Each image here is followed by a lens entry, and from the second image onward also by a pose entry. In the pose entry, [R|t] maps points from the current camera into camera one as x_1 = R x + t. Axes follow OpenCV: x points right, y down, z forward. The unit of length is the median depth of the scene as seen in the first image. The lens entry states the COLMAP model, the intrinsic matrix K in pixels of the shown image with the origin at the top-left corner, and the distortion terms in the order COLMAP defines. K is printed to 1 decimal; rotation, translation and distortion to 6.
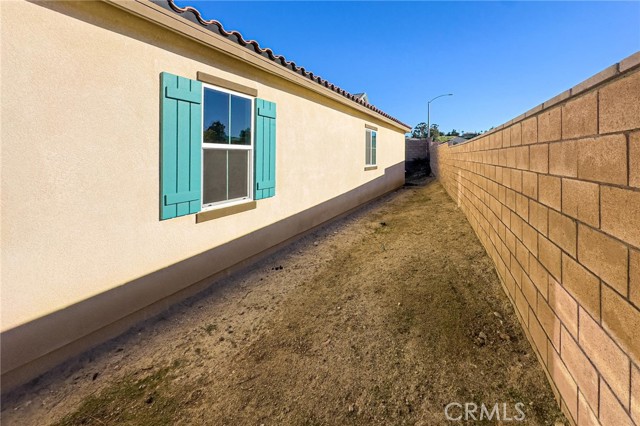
lens RADIAL K [[268.1, 0, 320.2], [0, 268.1, 154.5], [0, 0, 1]] dist [-0.002783, -0.000103]
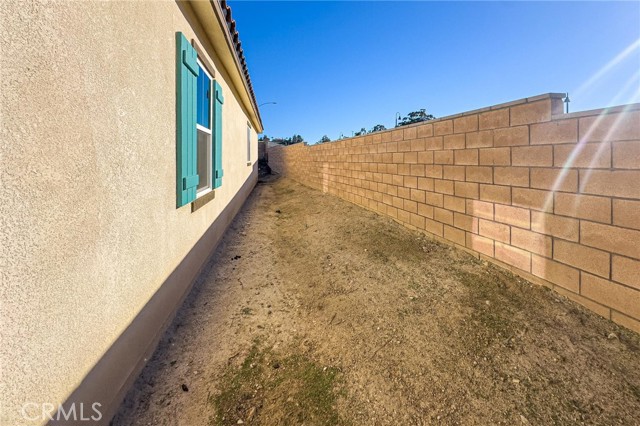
lens RADIAL K [[268.1, 0, 320.2], [0, 268.1, 154.5], [0, 0, 1]] dist [-0.002783, -0.000103]
pose [[0.786681, 0.008391, 0.617302, -0.868043], [-0.000822, 0.999921, -0.012546, 0.101072], [-0.617359, 0.009362, 0.786626, 0.071597]]
